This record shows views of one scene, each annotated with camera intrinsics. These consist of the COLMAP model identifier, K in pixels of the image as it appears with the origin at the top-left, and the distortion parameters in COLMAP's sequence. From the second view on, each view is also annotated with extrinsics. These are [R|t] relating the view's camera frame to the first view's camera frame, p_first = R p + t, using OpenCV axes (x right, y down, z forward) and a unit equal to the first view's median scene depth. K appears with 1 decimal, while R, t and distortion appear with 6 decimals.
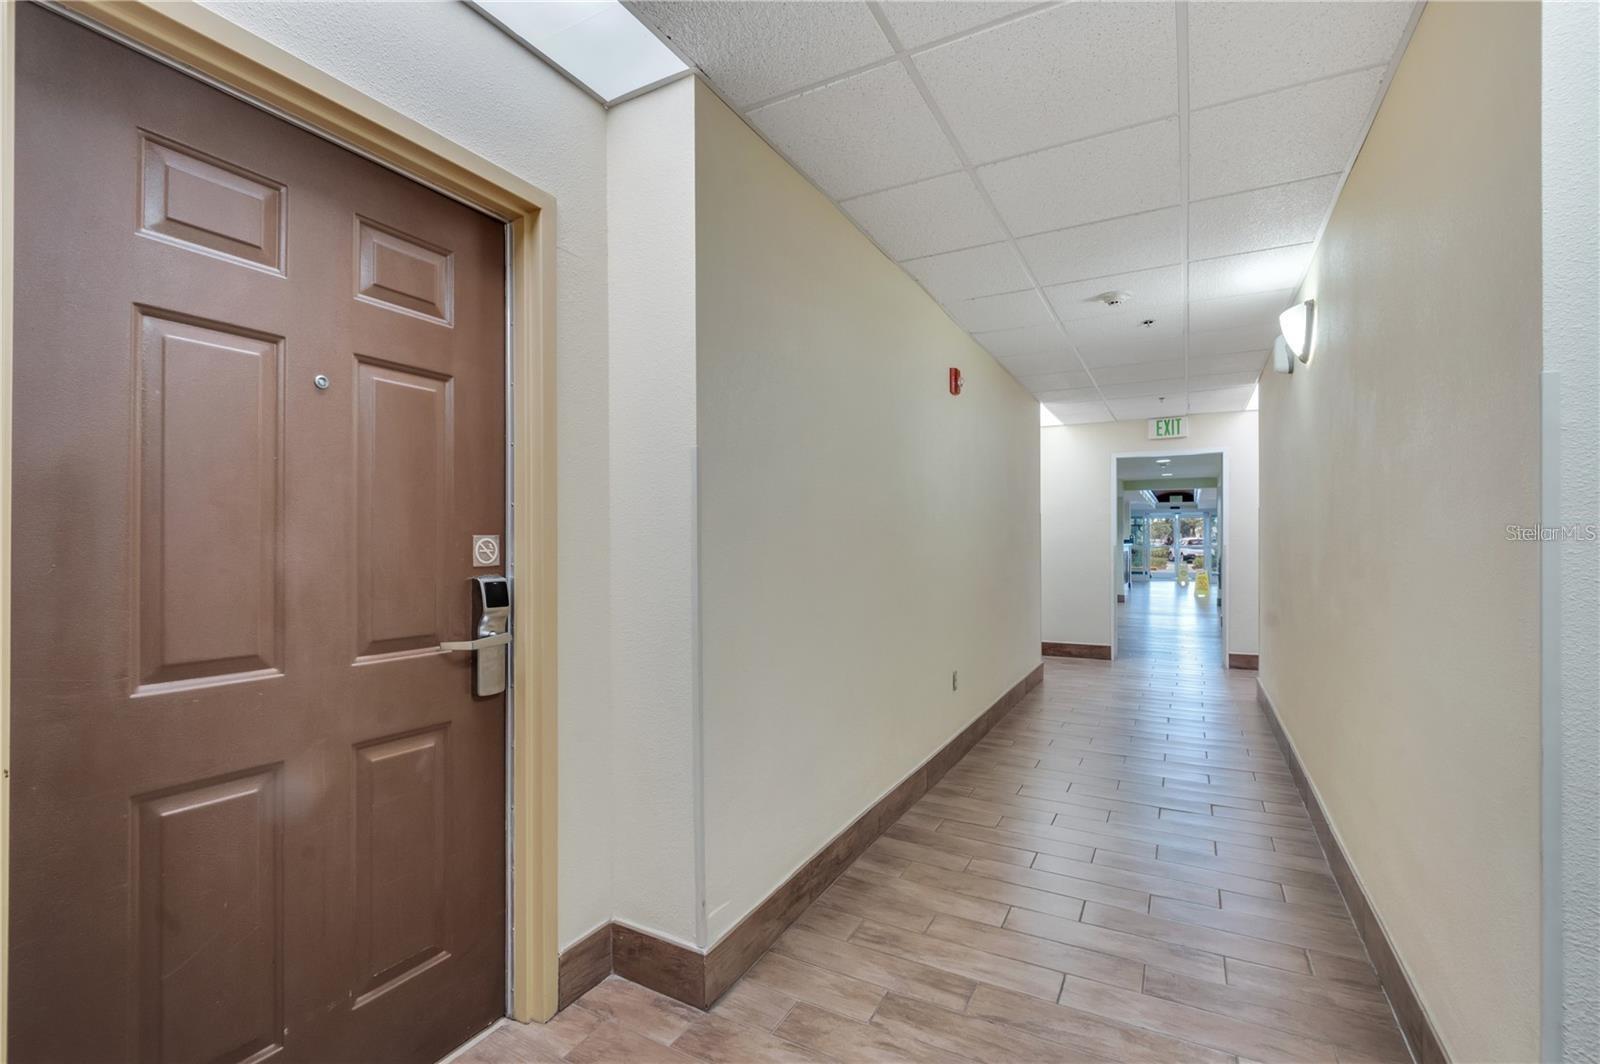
lens RADIAL K [[717.9, 0, 788.8], [0, 717.9, 533.5], [0, 0, 1]] dist [-0.006996, 0.000699]
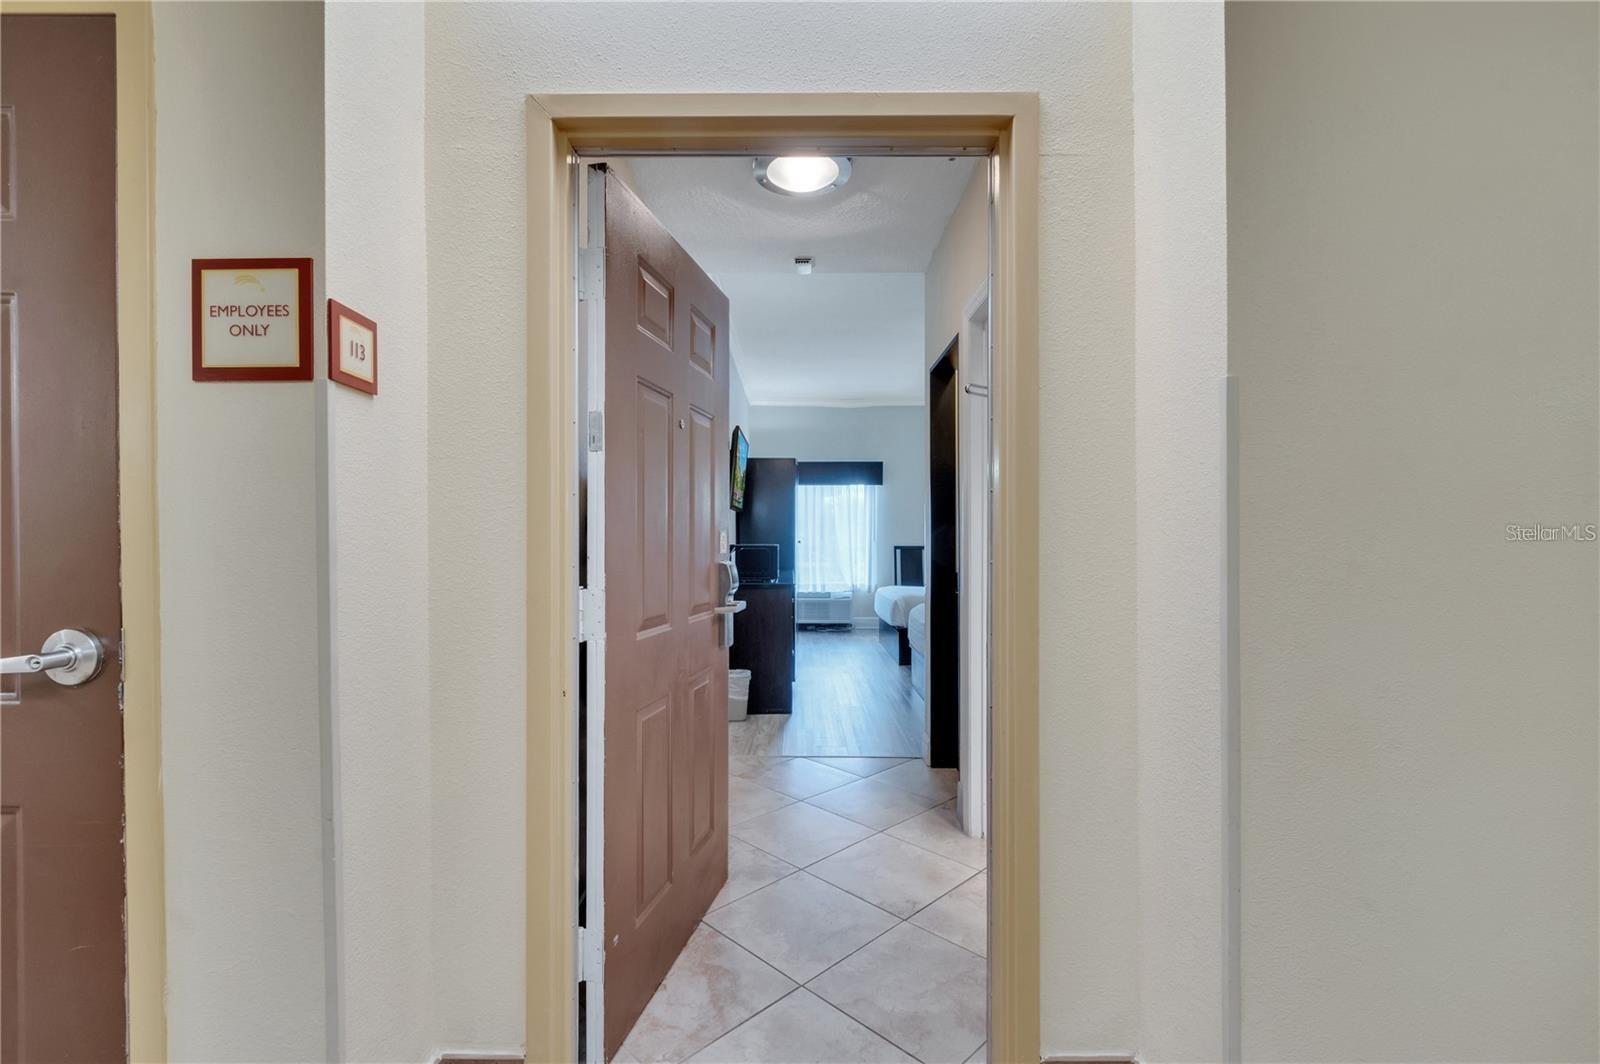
lens RADIAL K [[717.9, 0, 791.2], [0, 717.9, 535.7], [0, 0, 1]] dist [-0.006996, 0.000699]
pose [[0.468122, 0.007840, -0.883629, 0.242577], [-0.009266, 0.999949, 0.003963, 0.015942], [0.883615, 0.006333, 0.468171, 0.393237]]
